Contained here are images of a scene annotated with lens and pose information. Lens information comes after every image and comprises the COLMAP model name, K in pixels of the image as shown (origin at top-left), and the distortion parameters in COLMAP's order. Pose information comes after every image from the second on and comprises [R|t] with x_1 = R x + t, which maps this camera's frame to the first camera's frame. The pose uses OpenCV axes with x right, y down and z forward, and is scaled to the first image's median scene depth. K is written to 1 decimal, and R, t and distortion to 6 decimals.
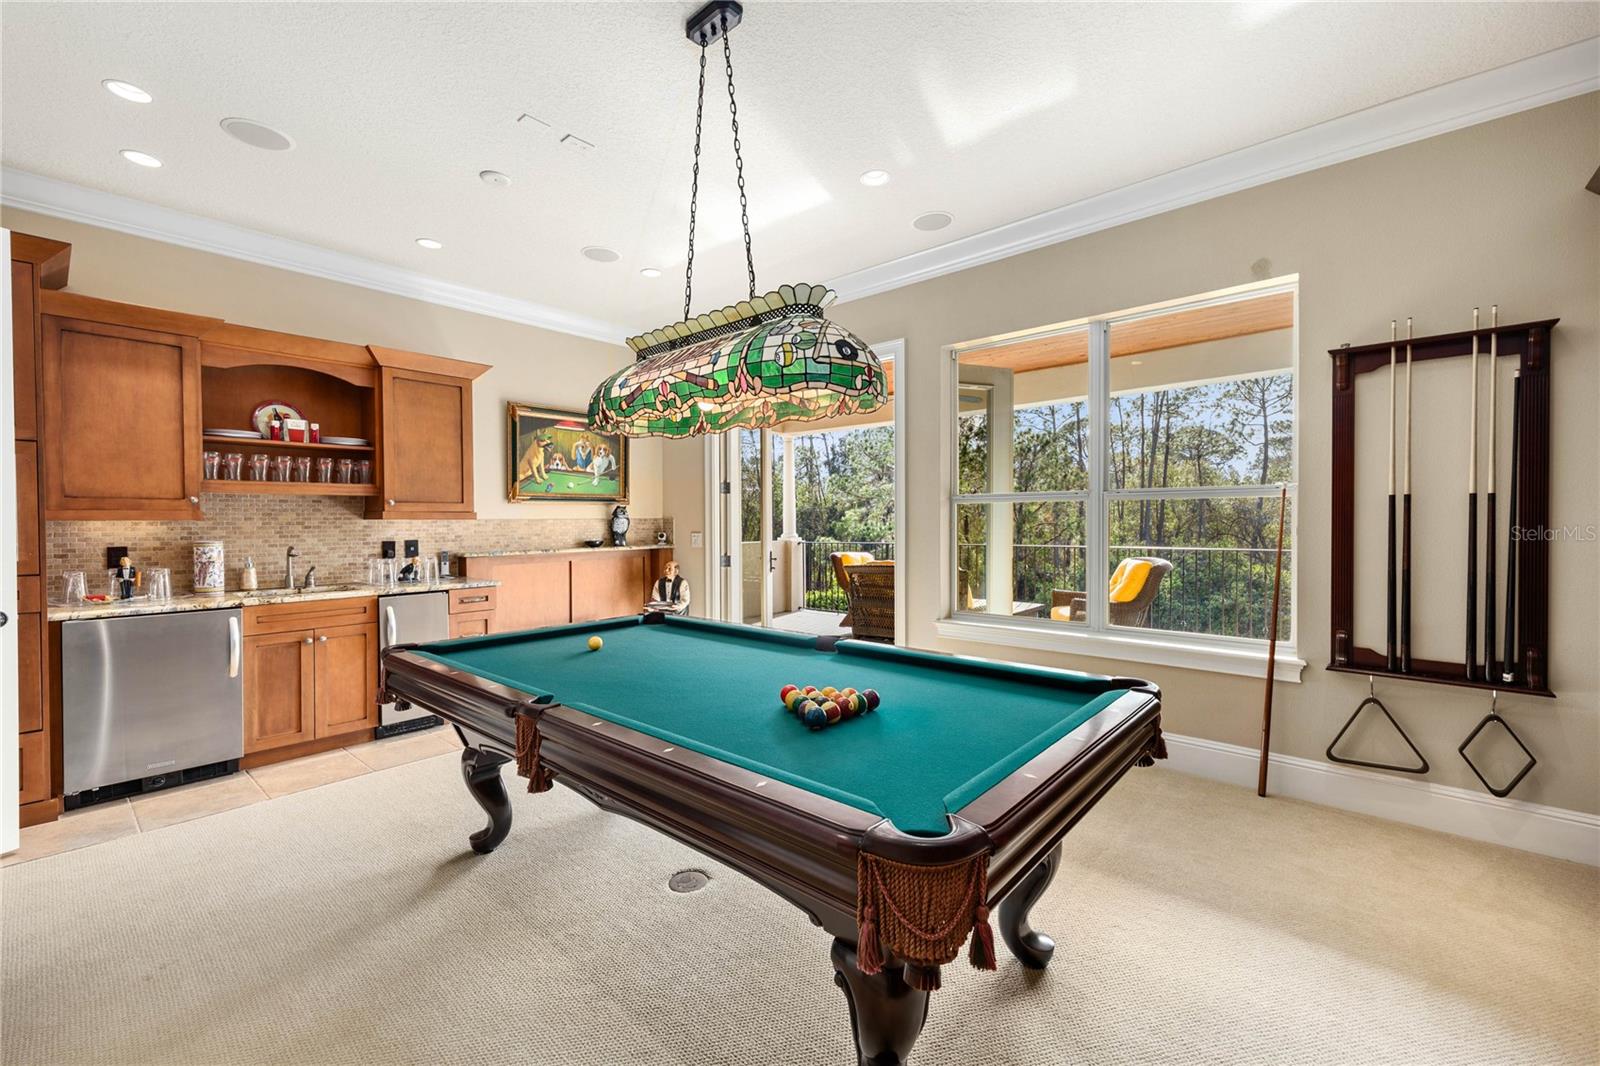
lens RADIAL K [[653.5, 0, 800.8], [0, 653.5, 529.3], [0, 0, 1]] dist [0.015451, -0.002924]
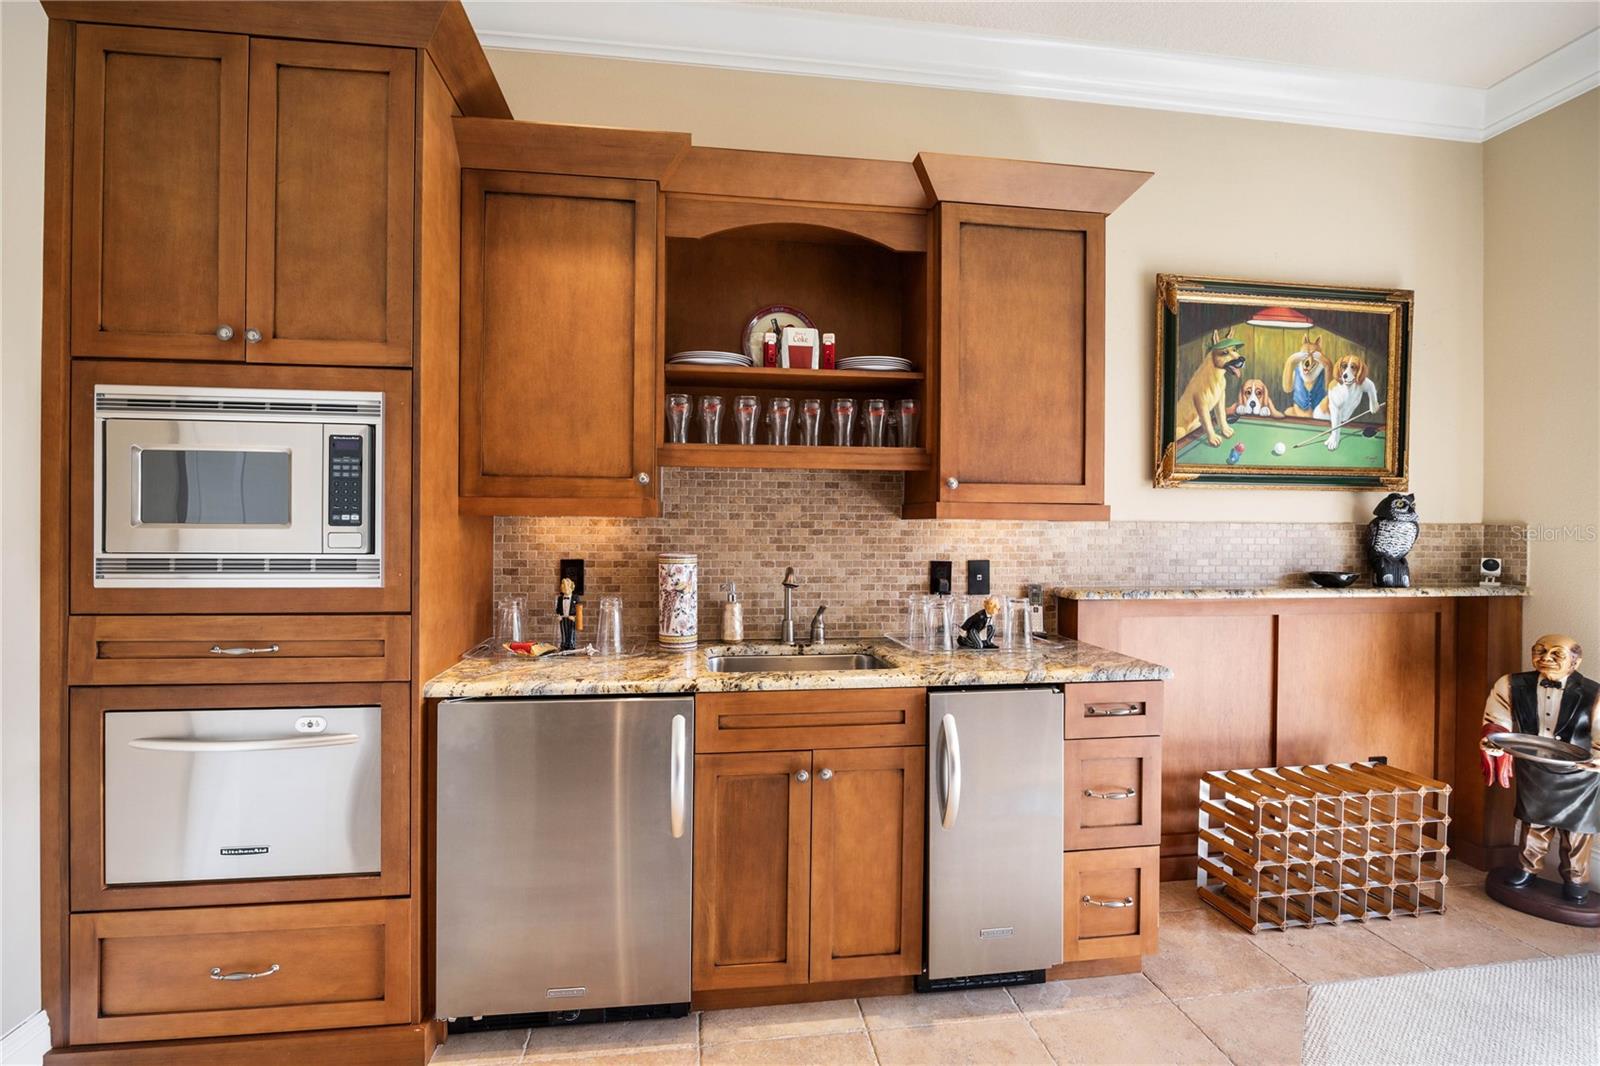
lens RADIAL K [[738.2, 0, 809.0], [0, 738.2, 526.9], [0, 0, 1]] dist [-0.014738, 0.000015]
pose [[0.763066, 0.014015, -0.646169, -0.361703], [-0.021422, 0.999764, -0.003614, -0.005165], [0.645966, 0.016600, 0.763186, 0.533444]]
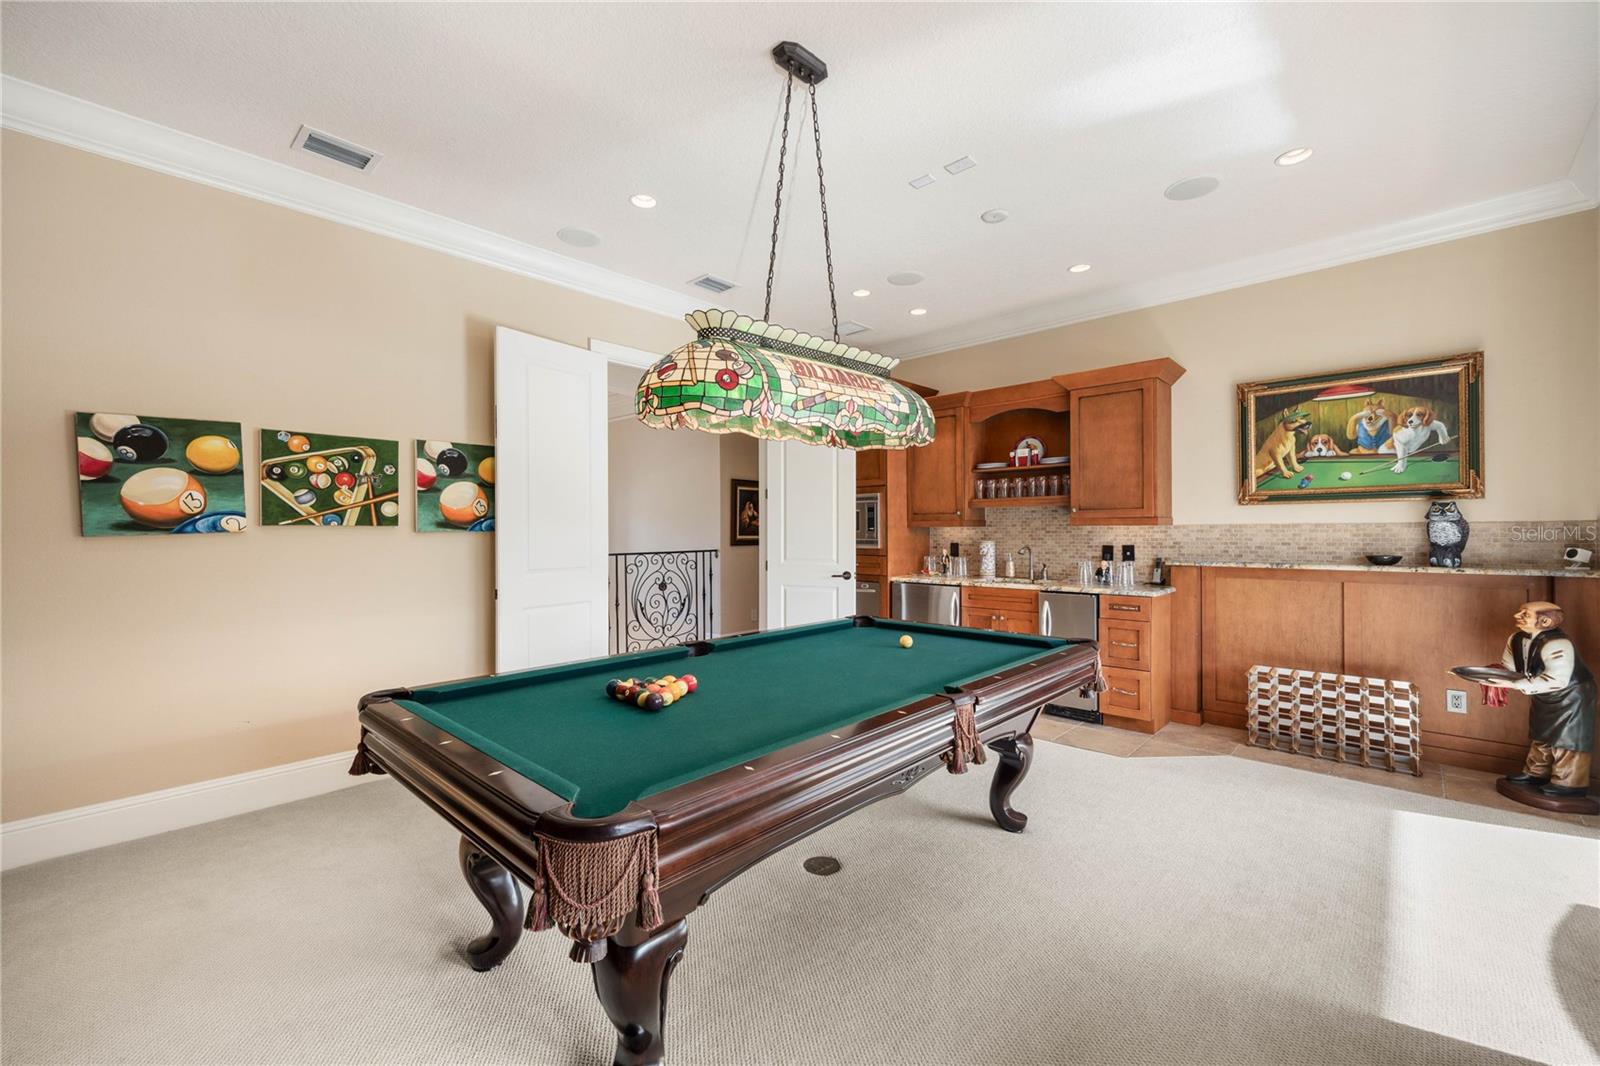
lens RADIAL K [[653.5, 0, 792.4], [0, 653.5, 528.1], [0, 0, 1]] dist [0.015451, -0.002924]
pose [[-0.037471, 0.002995, -0.999293, 0.518281], [-0.008380, 0.999959, 0.003311, -0.010590], [0.999263, 0.008498, -0.037444, 0.570761]]
